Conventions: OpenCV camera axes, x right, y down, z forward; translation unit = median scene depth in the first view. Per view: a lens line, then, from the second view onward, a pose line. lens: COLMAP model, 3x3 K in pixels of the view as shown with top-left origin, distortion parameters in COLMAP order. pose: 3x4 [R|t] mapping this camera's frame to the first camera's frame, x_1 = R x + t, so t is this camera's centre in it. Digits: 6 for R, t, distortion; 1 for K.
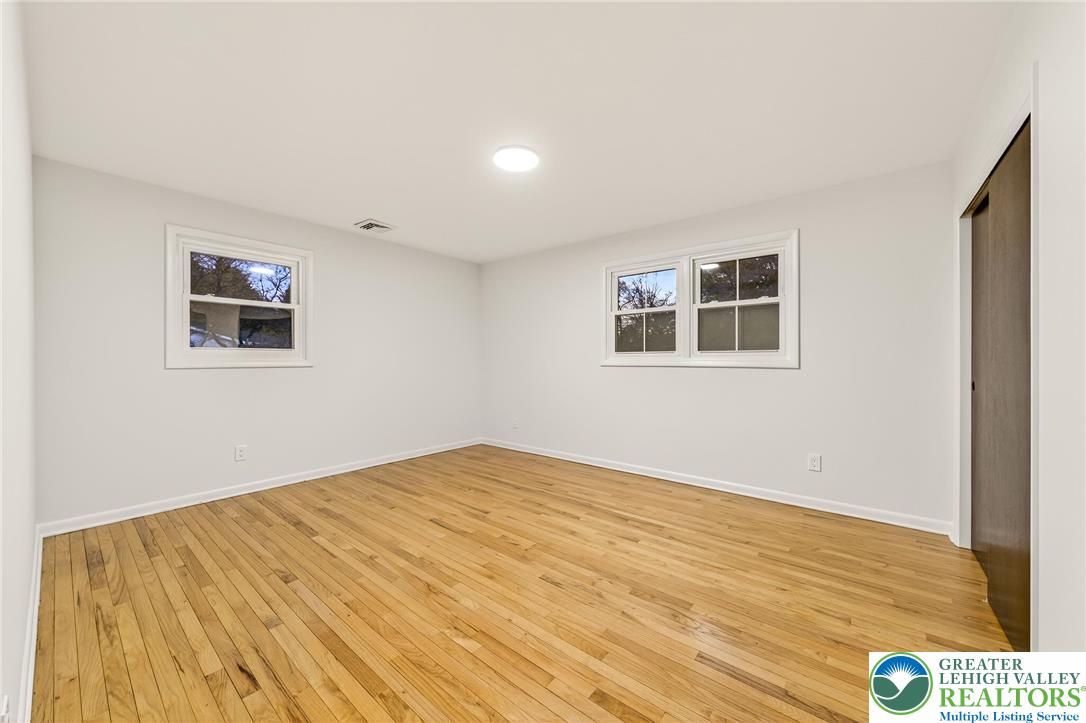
lens RADIAL K [[399.2, 0, 538.1], [0, 399.2, 360.5], [0, 0, 1]] dist [0.001662, 0.000327]
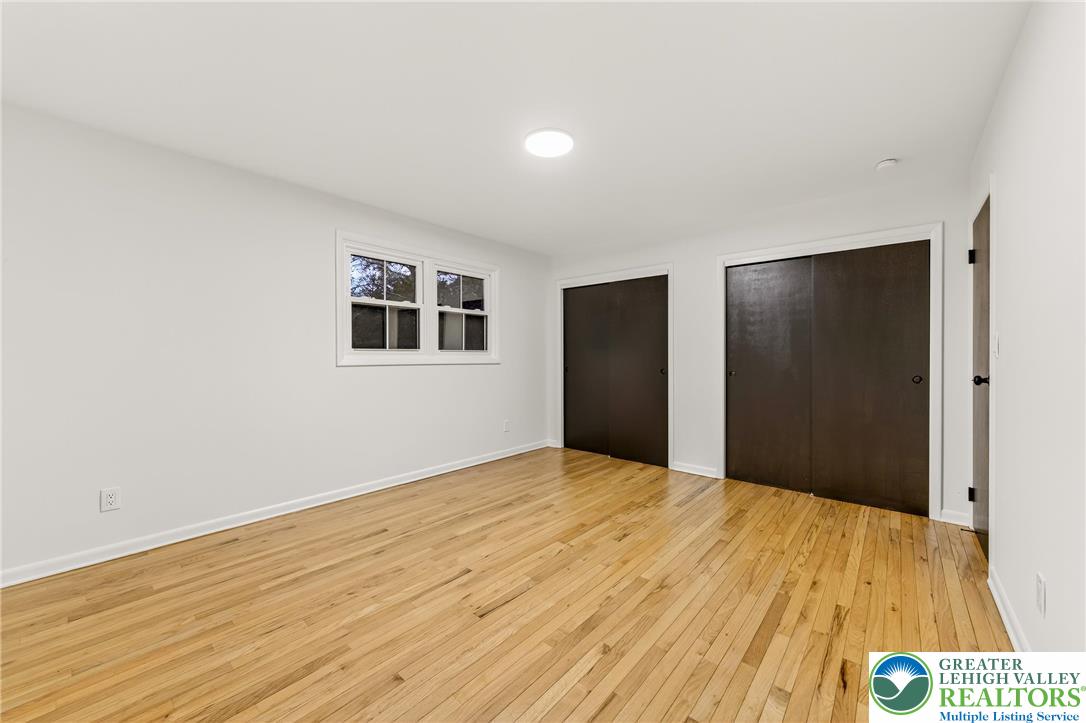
lens RADIAL K [[399.2, 0, 555.5], [0, 399.2, 353.5], [0, 0, 1]] dist [0.001662, 0.000327]
pose [[0.022578, 0.006271, 0.999725, -0.803182], [0.004418, 0.999970, -0.006372, -0.006068], [-0.999735, 0.004561, 0.022550, 0.779384]]
